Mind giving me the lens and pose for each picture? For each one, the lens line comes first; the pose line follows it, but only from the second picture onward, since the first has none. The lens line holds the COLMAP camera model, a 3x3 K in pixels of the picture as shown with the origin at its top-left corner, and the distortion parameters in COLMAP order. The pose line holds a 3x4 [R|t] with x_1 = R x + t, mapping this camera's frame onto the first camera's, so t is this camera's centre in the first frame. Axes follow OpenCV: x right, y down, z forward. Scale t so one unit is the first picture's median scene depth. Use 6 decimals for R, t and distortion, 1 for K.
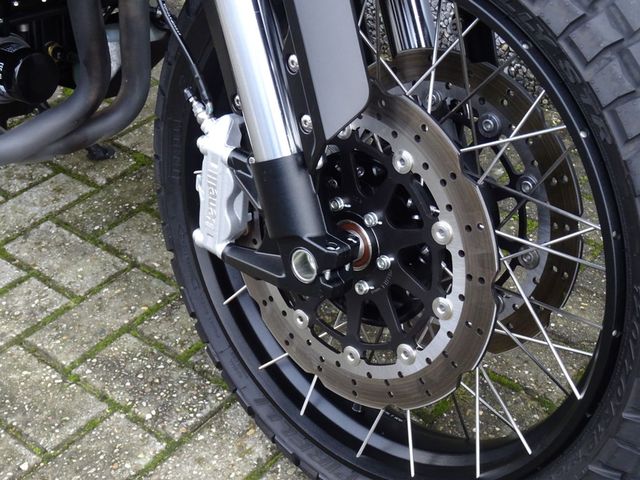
lens RADIAL K [[980.5, 0, 320.0], [0, 980.5, 240.0], [0, 0, 1]] dist [-0.005336, -0.068280]
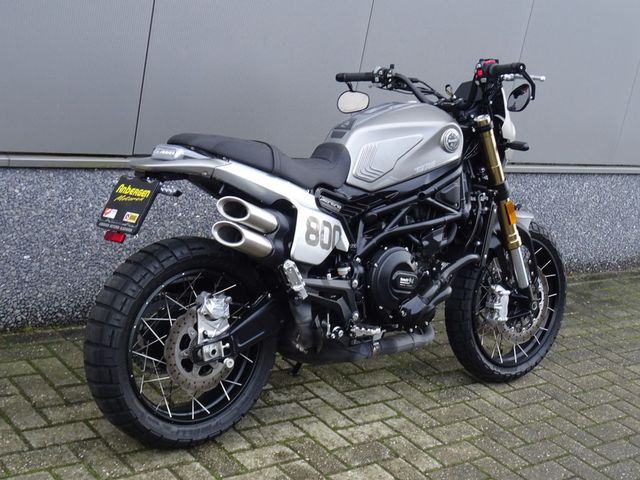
lens RADIAL K [[980.5, 0, 320.0], [0, 980.5, 240.0], [0, 0, 1]] dist [-0.005336, -0.068280]
pose [[0.181428, -0.190272, 0.964822, -3.993684], [0.403883, 0.908959, 0.103308, -0.989989], [-0.896640, 0.370932, 0.241758, 0.633663]]
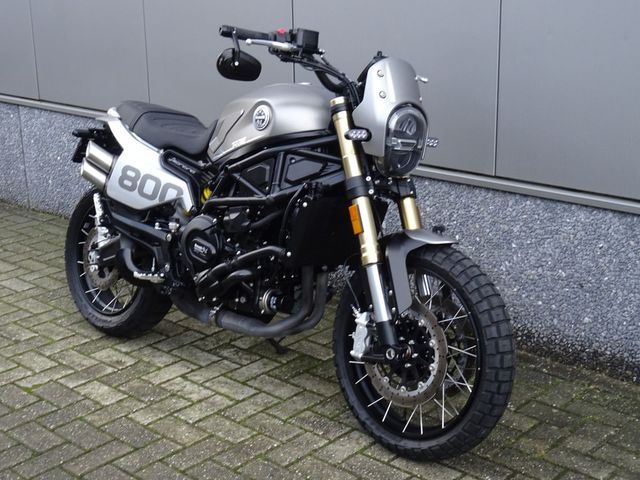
lens RADIAL K [[980.5, 0, 320.0], [0, 980.5, 240.0], [0, 0, 1]] dist [-0.005336, -0.068280]
pose [[0.998245, 0.048872, -0.033447, -0.147641], [-0.056996, 0.946213, -0.318485, 0.667921], [0.016084, 0.319832, 0.947338, -2.066136]]
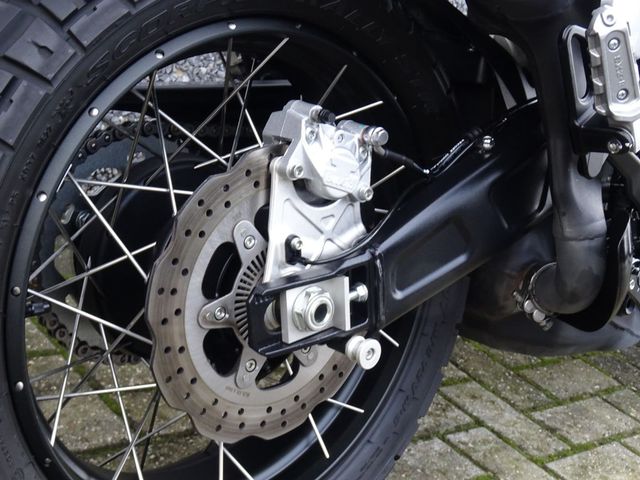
lens RADIAL K [[980.5, 0, 320.0], [0, 980.5, 240.0], [0, 0, 1]] dist [-0.005336, -0.068280]
pose [[0.136422, -0.230265, 0.963518, -2.019452], [0.329906, 0.927655, 0.174984, -0.706387], [-0.934105, 0.293998, 0.202518, 1.592954]]
